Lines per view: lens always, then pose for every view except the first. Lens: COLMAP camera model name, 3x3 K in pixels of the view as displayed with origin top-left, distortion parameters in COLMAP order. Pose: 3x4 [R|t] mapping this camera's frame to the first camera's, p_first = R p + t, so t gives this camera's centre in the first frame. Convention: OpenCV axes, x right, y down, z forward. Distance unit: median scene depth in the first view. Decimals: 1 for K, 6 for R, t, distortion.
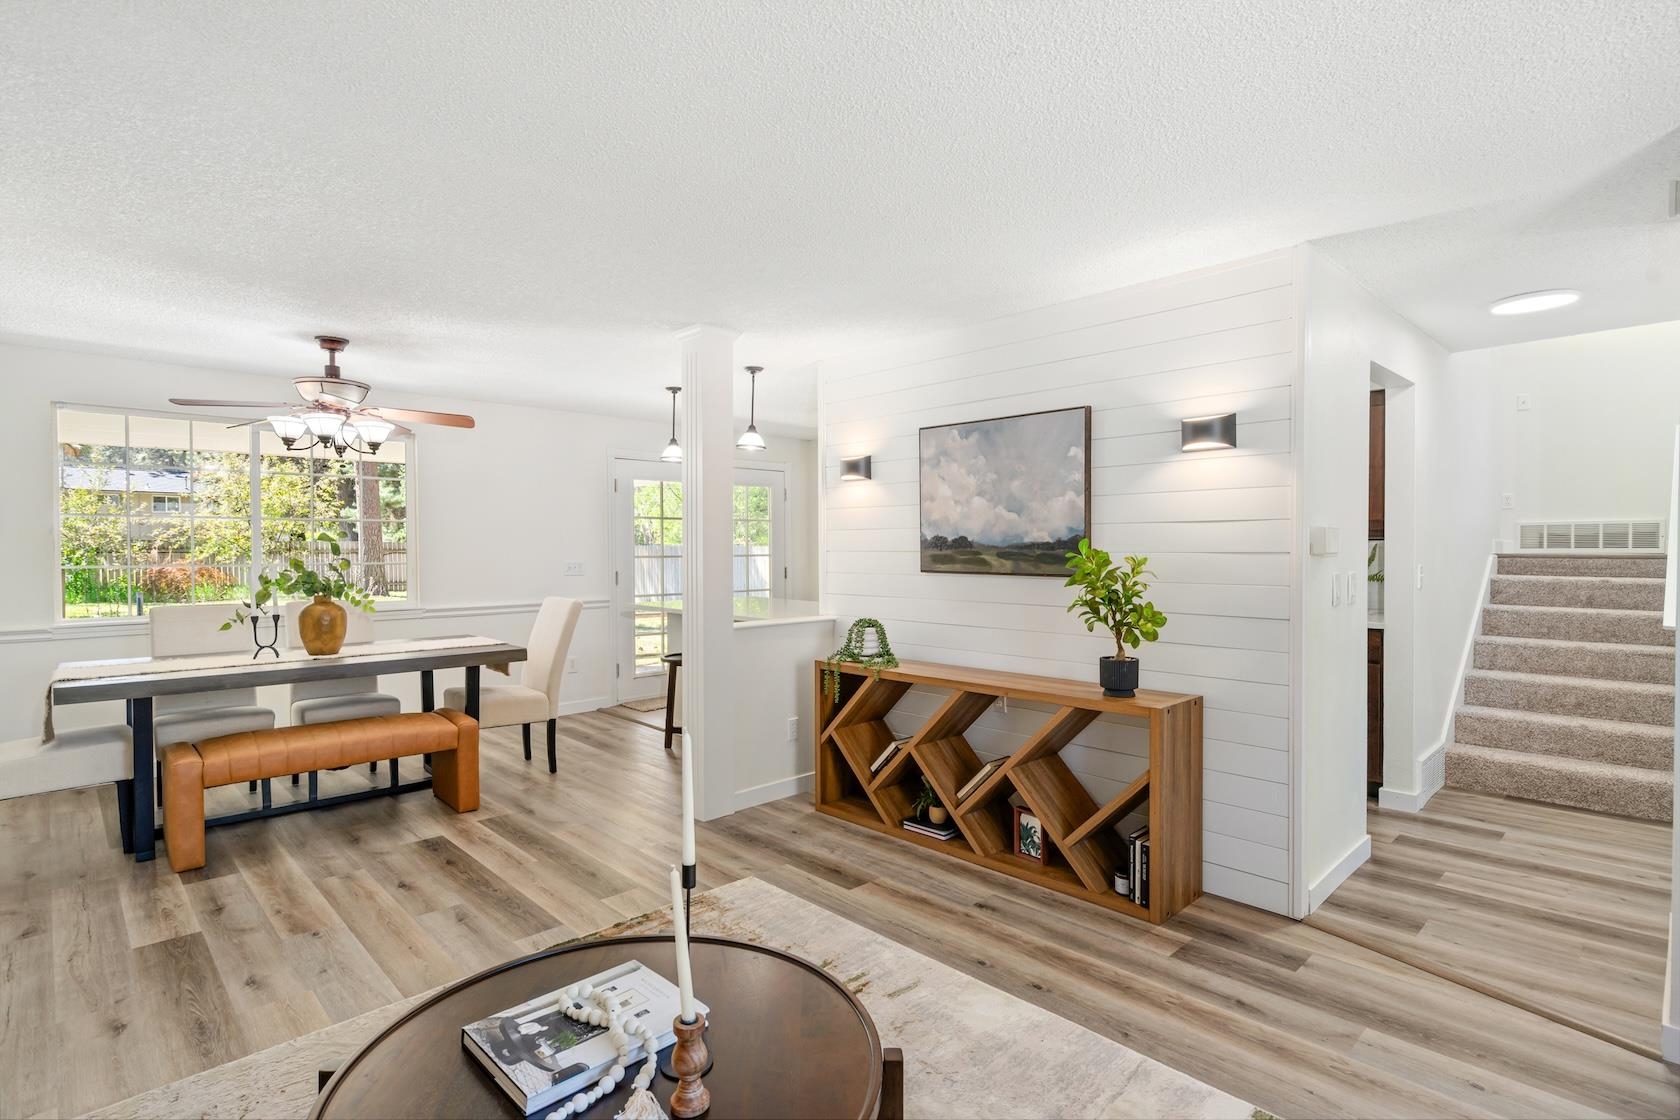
lens RADIAL K [[835.7, 0, 833.4], [0, 835.7, 550.2], [0, 0, 1]] dist [-0.003357, -0.000937]
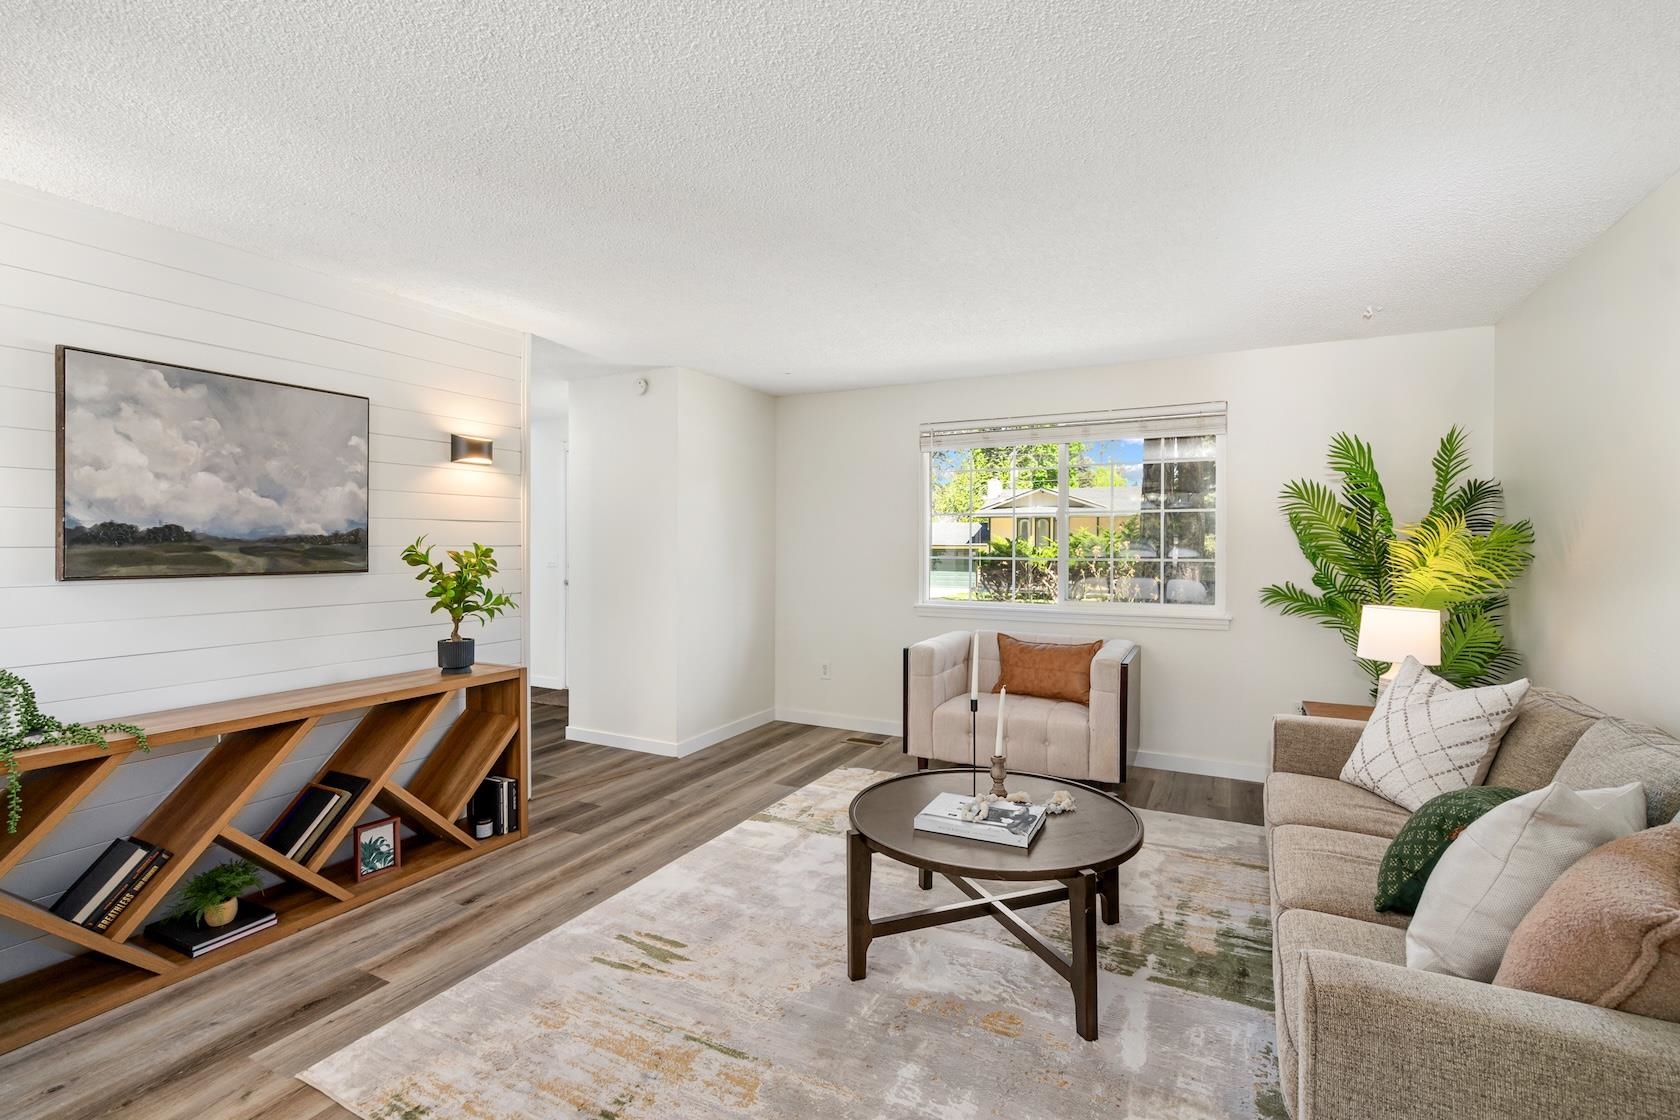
lens RADIAL K [[767.7, 0, 841.2], [0, 767.7, 534.2], [0, 0, 1]] dist [-0.000571, 0.000558]
pose [[-0.329867, 0.010966, 0.943964, -0.701566], [0.002924, 0.999940, -0.010594, -0.000506], [-0.944023, -0.000735, -0.329879, 0.739744]]
